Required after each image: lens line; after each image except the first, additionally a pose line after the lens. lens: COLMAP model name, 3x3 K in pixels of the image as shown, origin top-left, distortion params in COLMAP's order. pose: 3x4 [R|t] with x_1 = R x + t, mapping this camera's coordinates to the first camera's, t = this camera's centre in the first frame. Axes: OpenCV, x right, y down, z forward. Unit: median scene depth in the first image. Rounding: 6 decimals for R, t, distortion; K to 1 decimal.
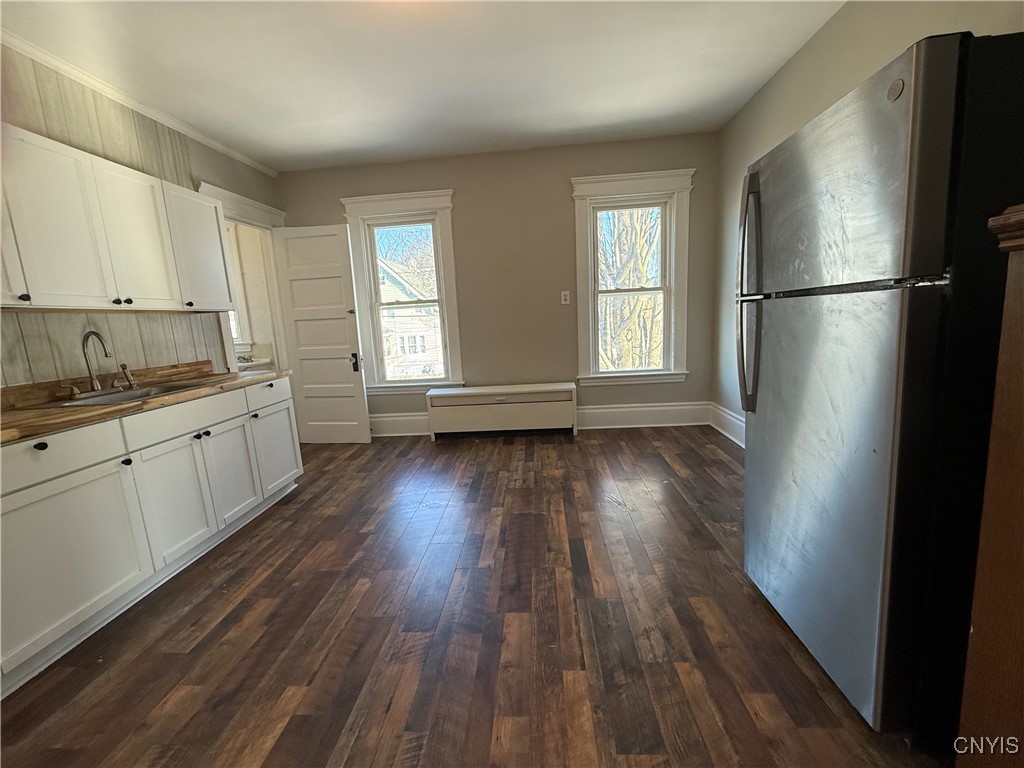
lens RADIAL K [[411.9, 0, 512.0], [0, 411.9, 384.0], [0, 0, 1]] dist [-0.001606, 0.000020]
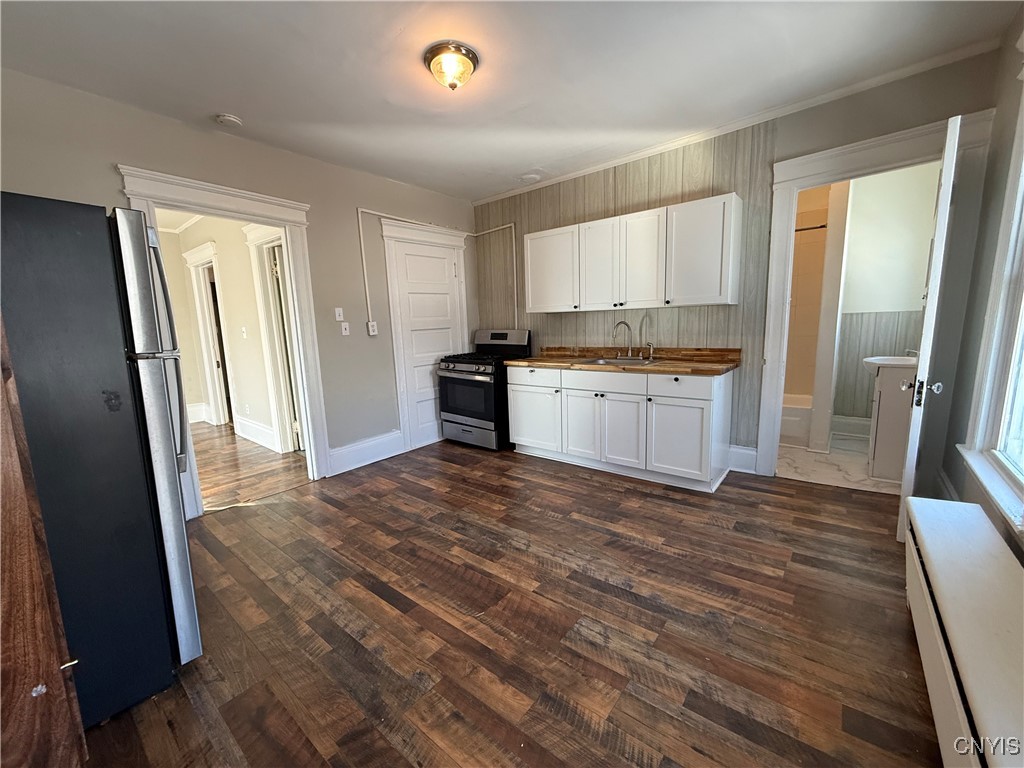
lens RADIAL K [[411.9, 0, 512.0], [0, 411.9, 384.0], [0, 0, 1]] dist [-0.001606, 0.000020]
pose [[-0.584821, 0.201926, -0.785627, 0.573113], [-0.058069, 0.955614, 0.288843, -0.310261], [0.809081, 0.214542, -0.547137, 1.445189]]
